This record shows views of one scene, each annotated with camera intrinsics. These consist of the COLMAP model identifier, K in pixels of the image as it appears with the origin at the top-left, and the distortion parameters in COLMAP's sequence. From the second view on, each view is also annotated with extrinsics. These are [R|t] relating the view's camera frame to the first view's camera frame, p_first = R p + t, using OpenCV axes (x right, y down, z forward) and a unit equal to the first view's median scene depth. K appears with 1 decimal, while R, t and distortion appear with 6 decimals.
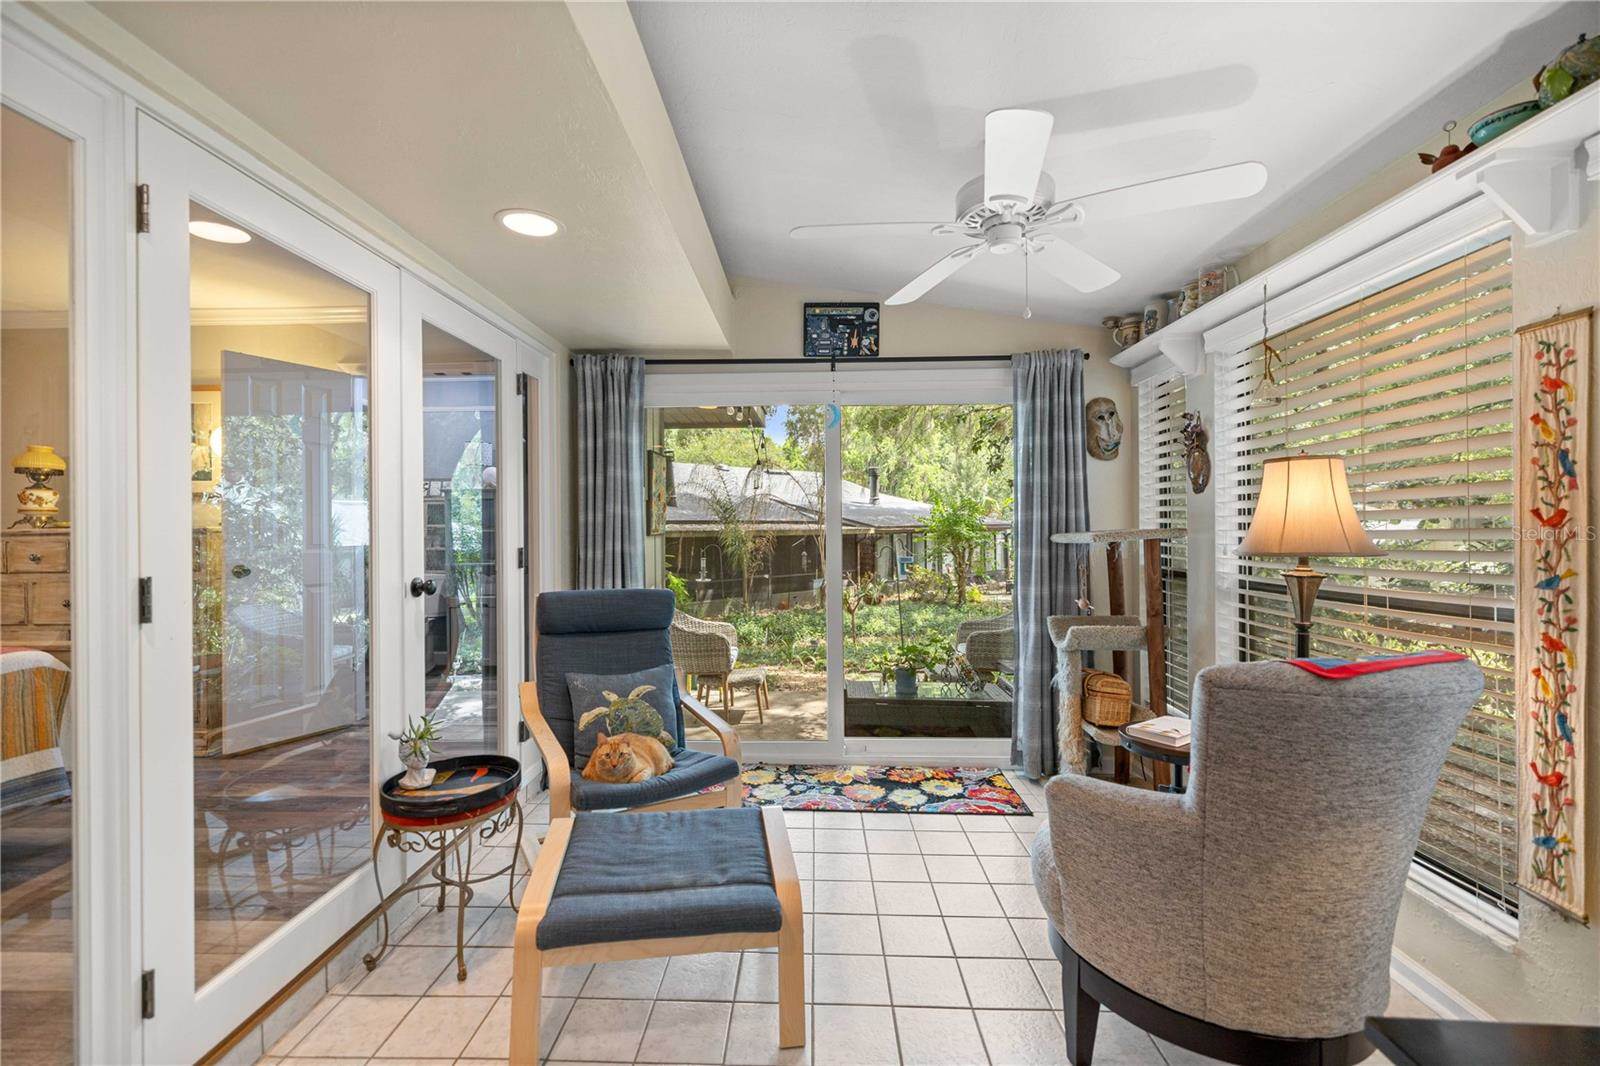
lens RADIAL K [[676.7, 0, 800.8], [0, 676.7, 521.2], [0, 0, 1]] dist [-0.000110, -0.000345]
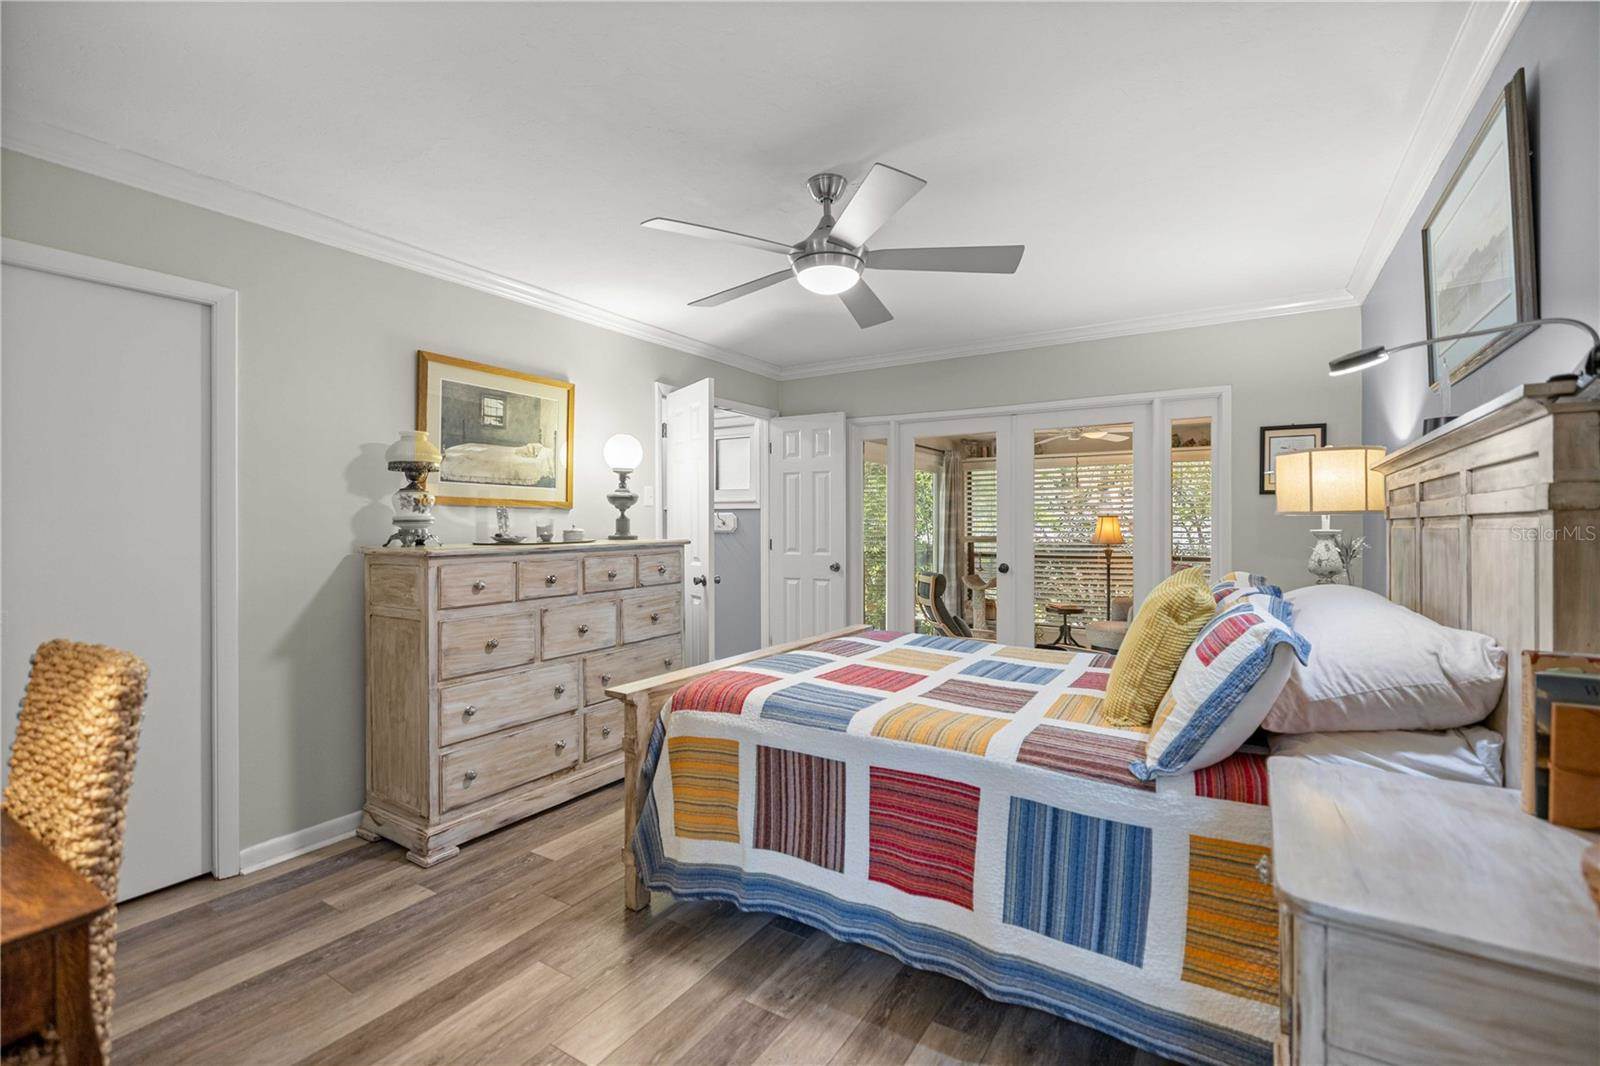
lens RADIAL K [[704.9, 0, 798.1], [0, 704.9, 524.0], [0, 0, 1]] dist [-0.000461, -0.000019]
pose [[0.522403, 0.003810, 0.852690, -1.566462], [-0.006497, 0.999979, -0.000487, -0.014888], [-0.852674, -0.005285, 0.522417, 0.257312]]
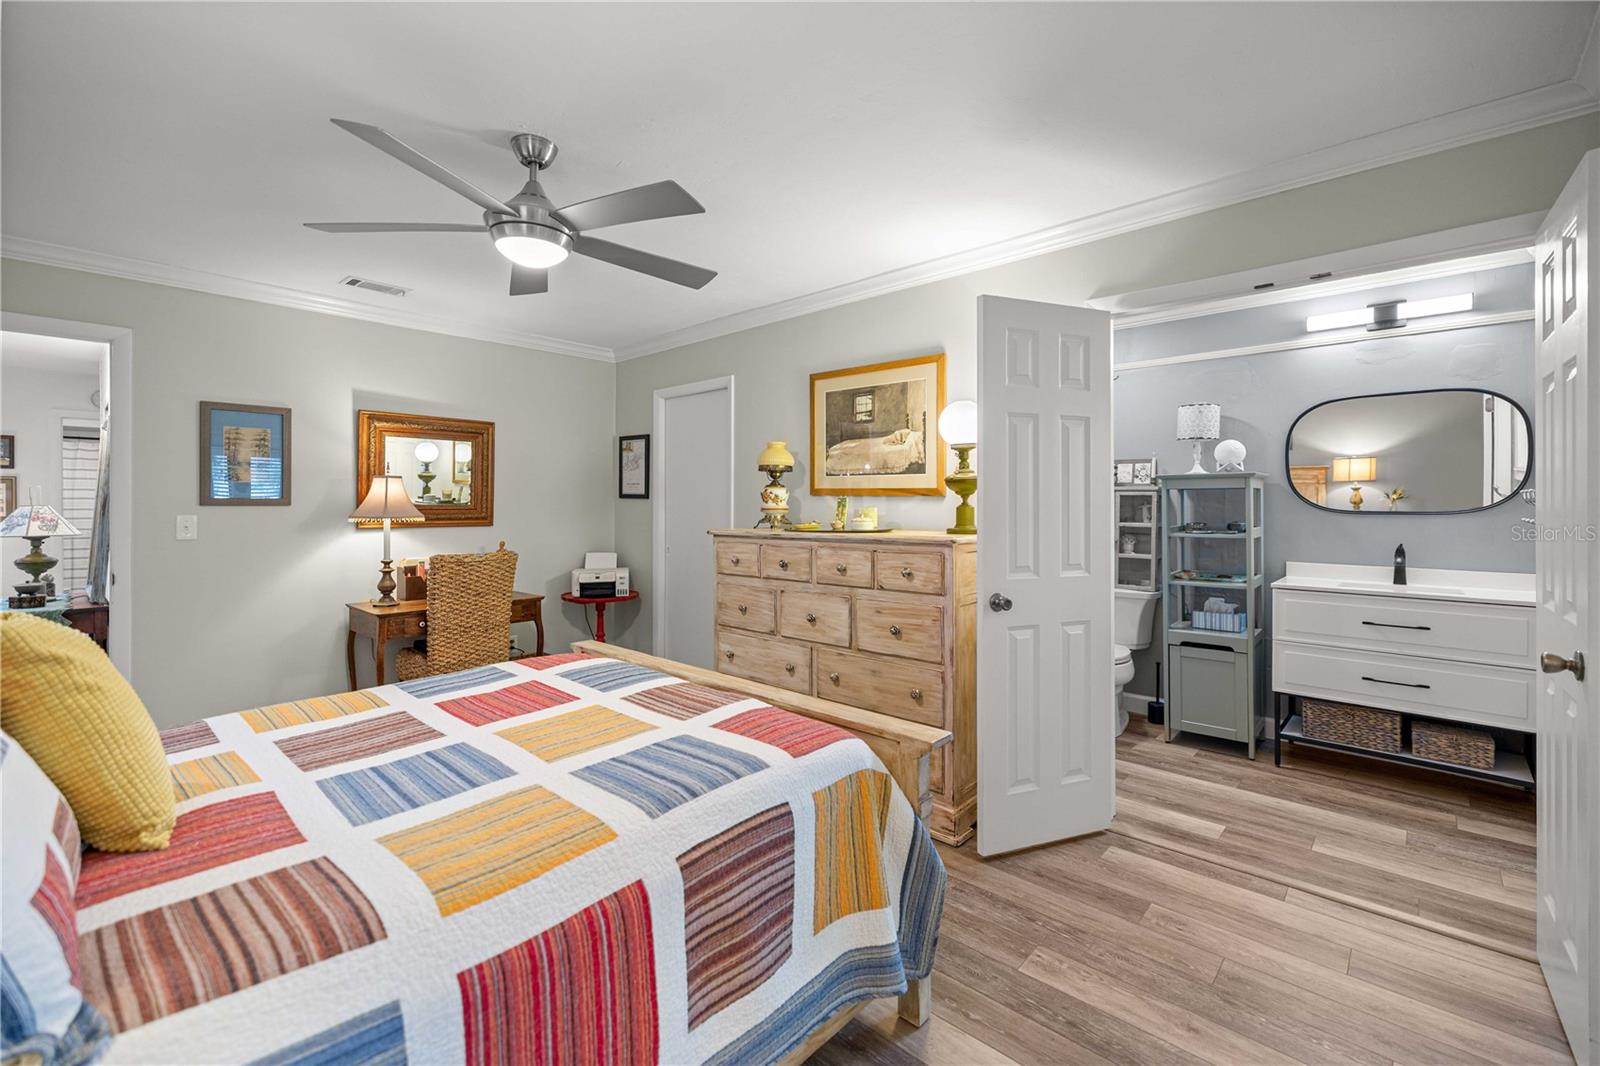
lens RADIAL K [[676.7, 0, 799.7], [0, 676.7, 509.6], [0, 0, 1]] dist [-0.000110, -0.000345]
pose [[0.752866, 0.011472, -0.658074, -0.468421], [0.000788, 0.999832, 0.018331, -0.032941], [0.658173, -0.014320, 0.752730, 0.297317]]
